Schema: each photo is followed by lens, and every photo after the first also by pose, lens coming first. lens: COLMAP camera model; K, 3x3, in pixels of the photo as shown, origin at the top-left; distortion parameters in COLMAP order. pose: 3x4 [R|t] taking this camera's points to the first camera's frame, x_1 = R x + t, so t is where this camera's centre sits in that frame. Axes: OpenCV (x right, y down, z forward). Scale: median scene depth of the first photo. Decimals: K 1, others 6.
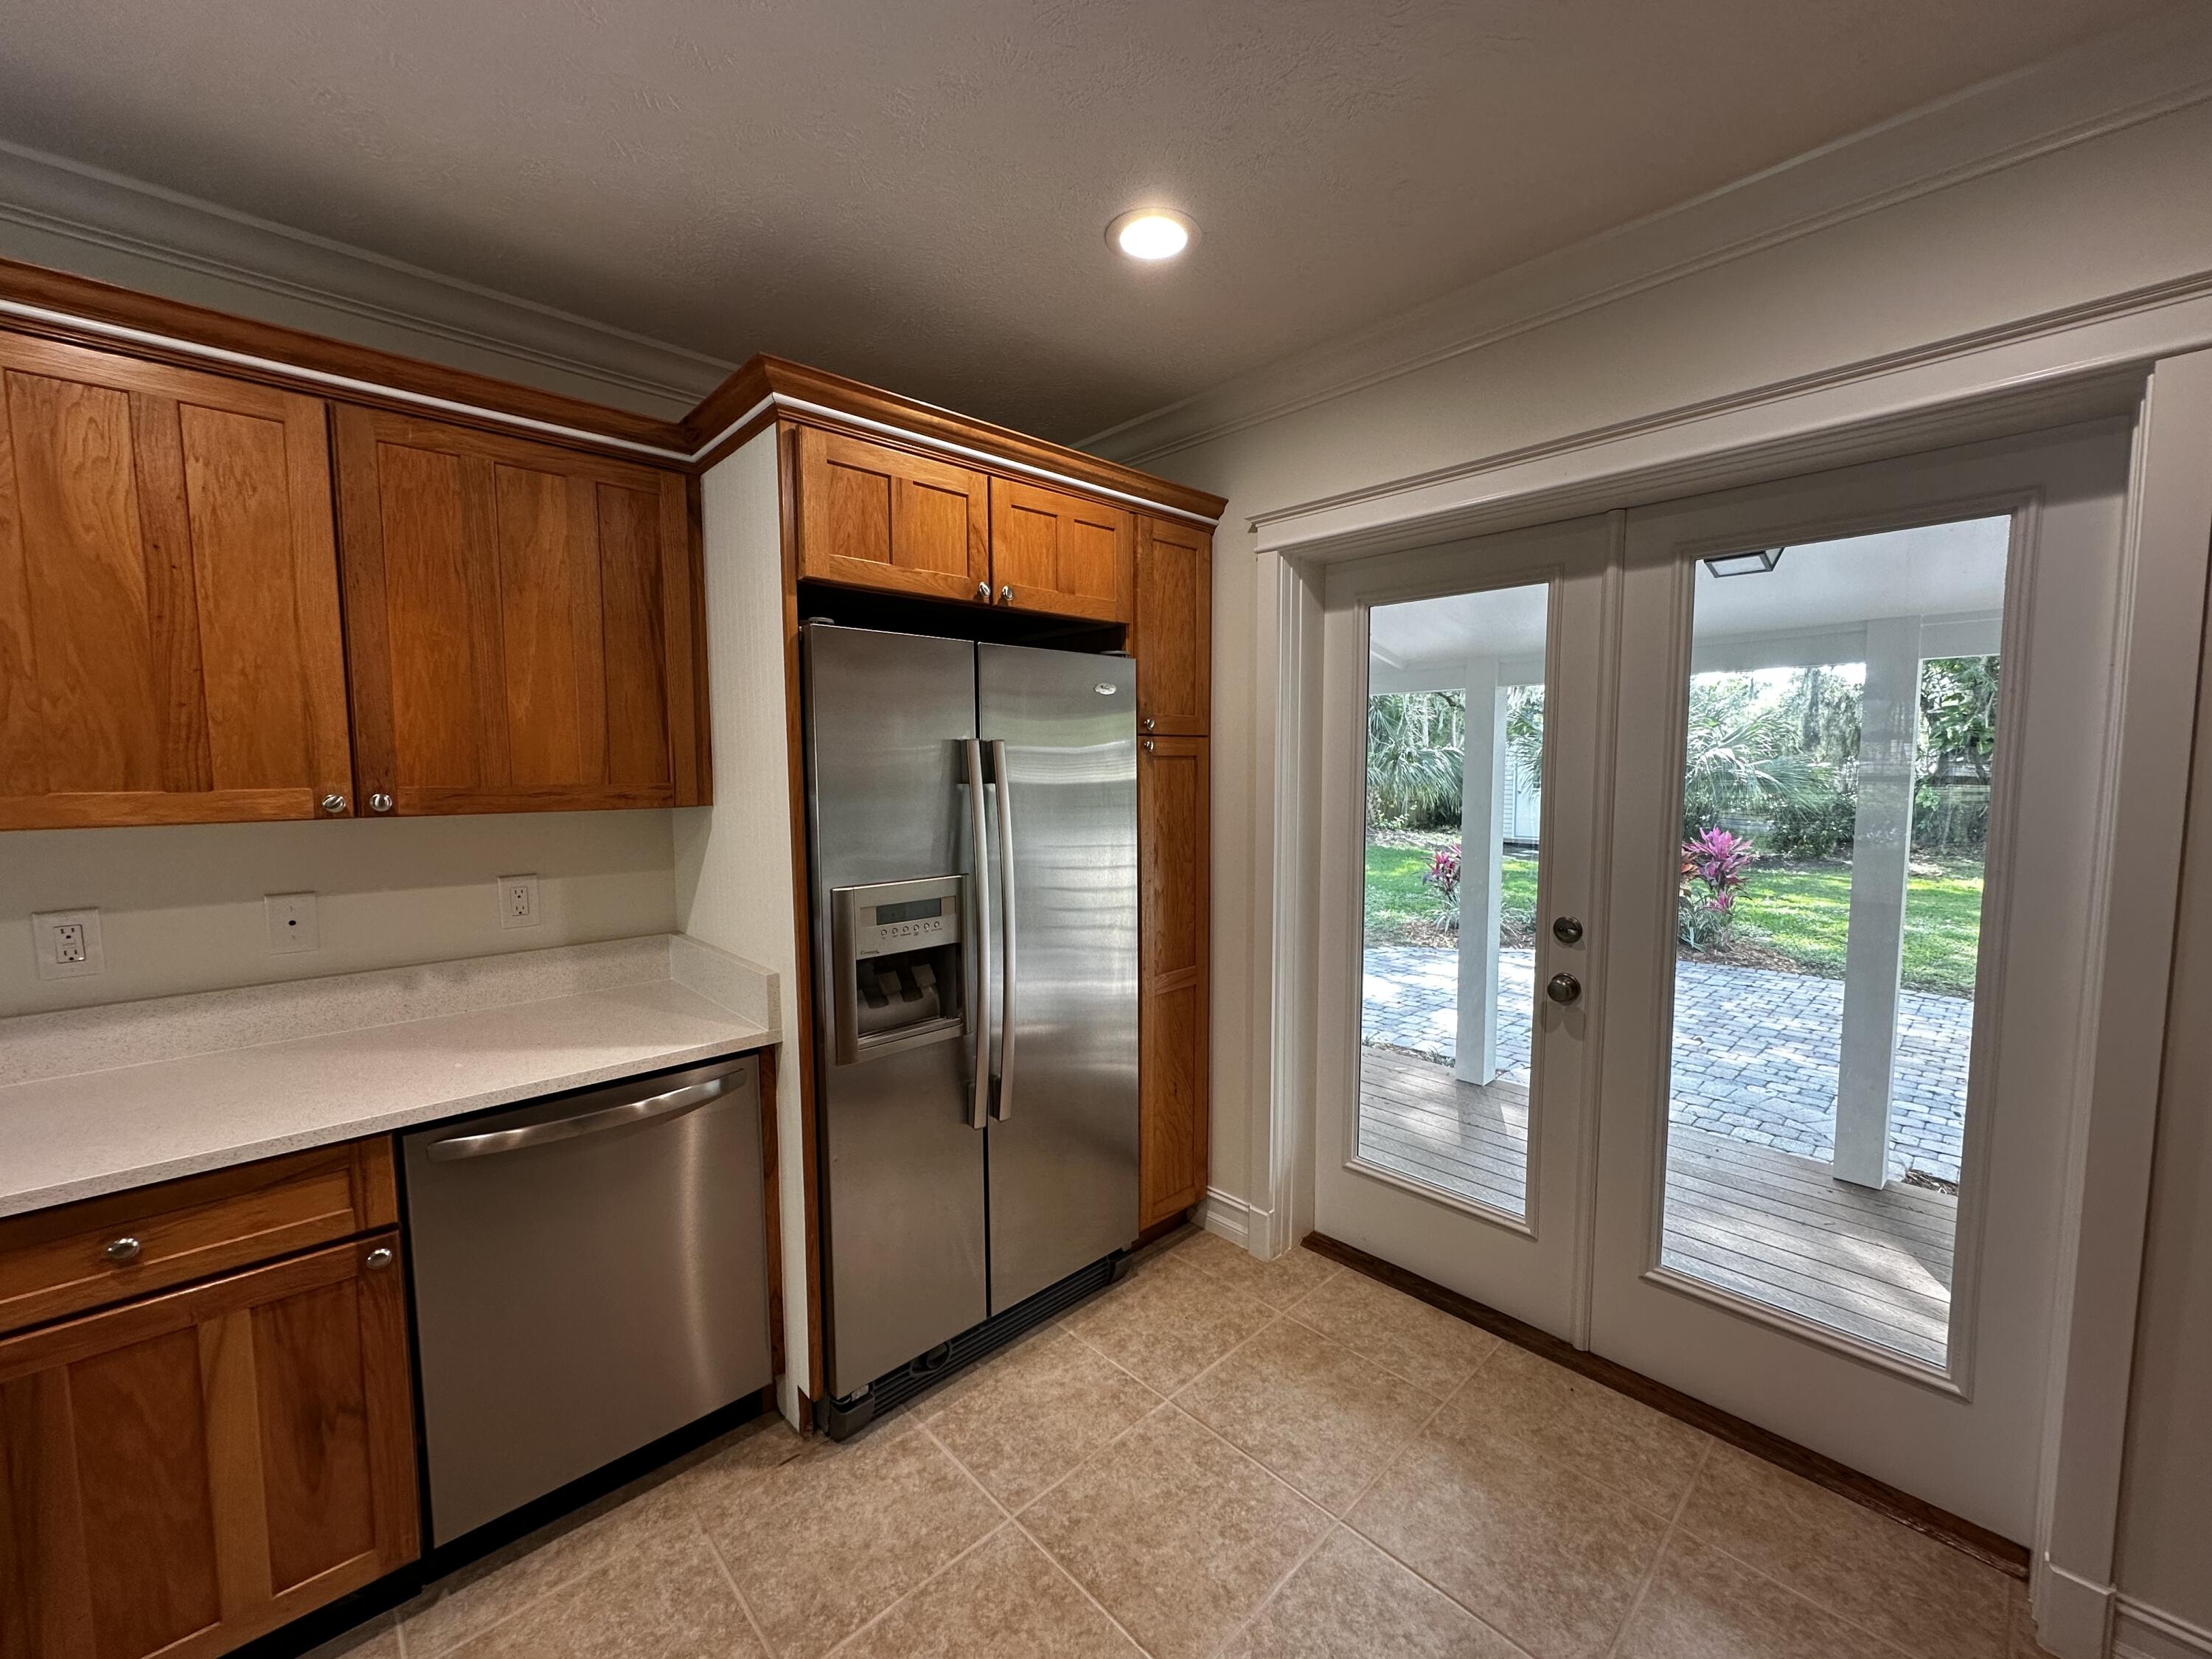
lens RADIAL K [[878.5, 0, 1102.0], [0, 878.5, 830.8], [0, 0, 1]] dist [-0.000819, 0.000305]
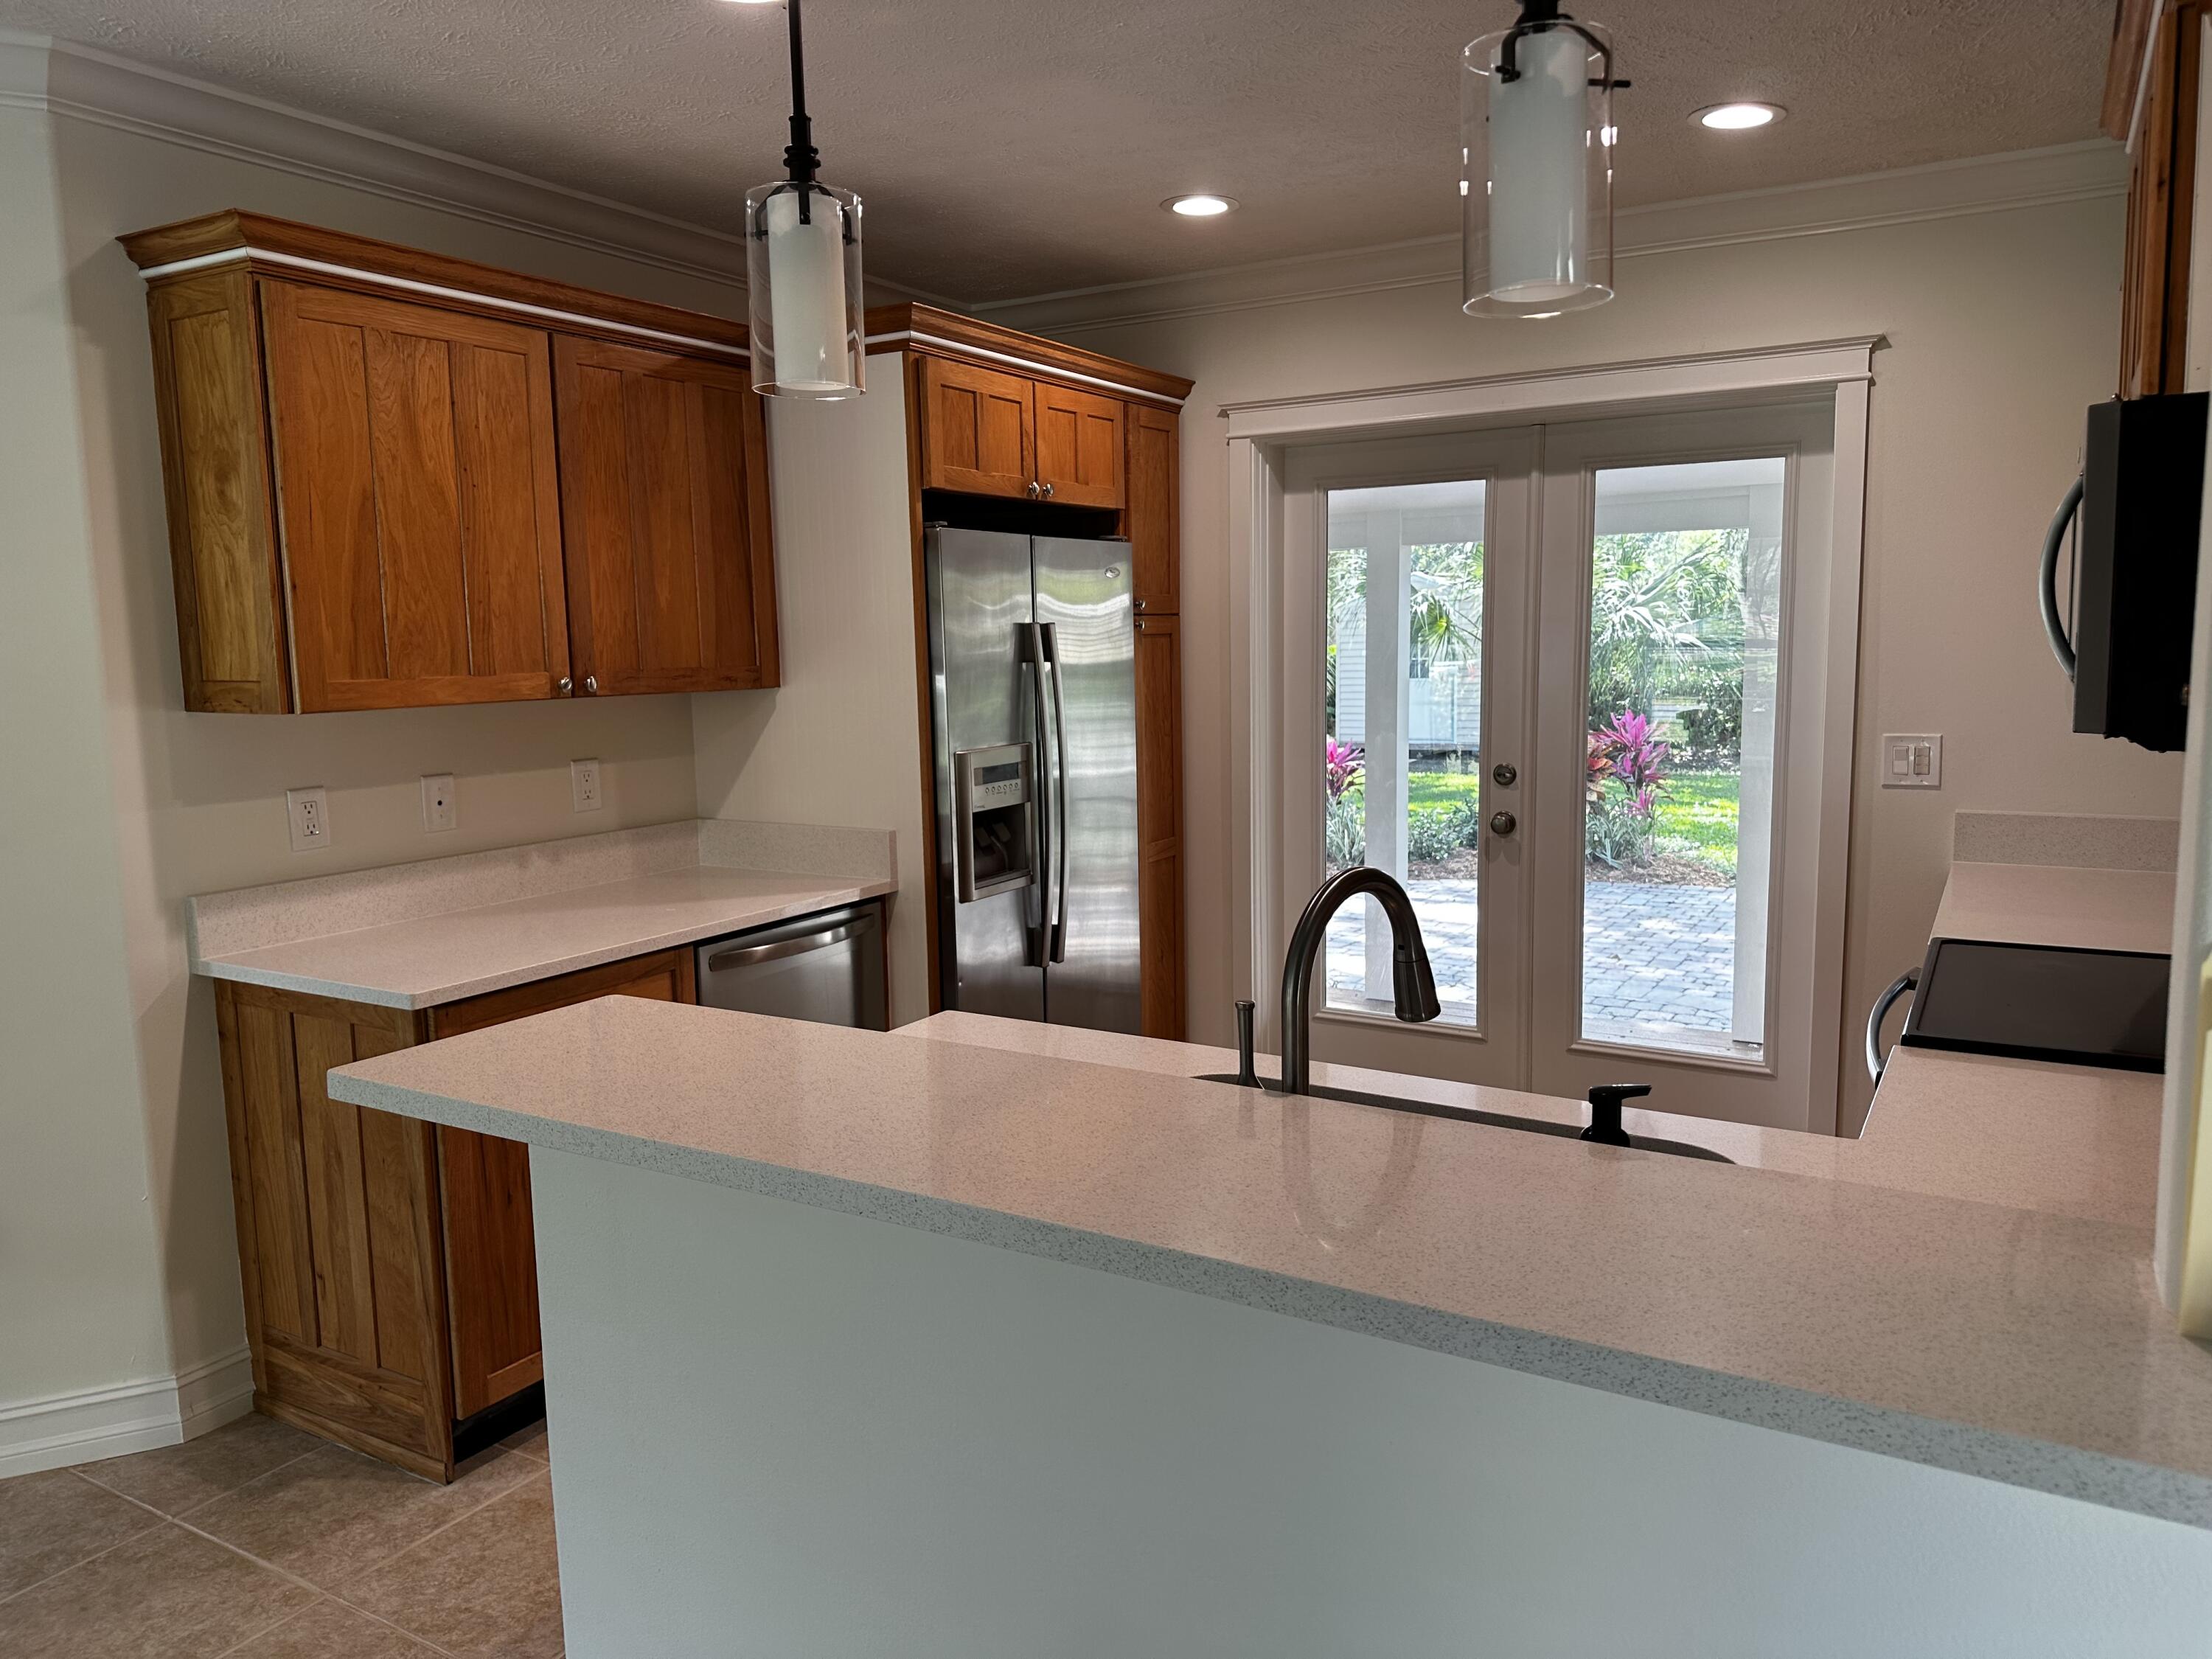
lens RADIAL K [[1539.4, 0, 1100.9], [0, 1539.4, 816.3], [0, 0, 1]] dist [0.173480, -0.306838]
pose [[0.961212, -0.045511, 0.272031, -0.600754], [0.034700, 0.998410, 0.044421, 0.057757], [-0.273620, -0.033258, 0.961263, -0.923335]]
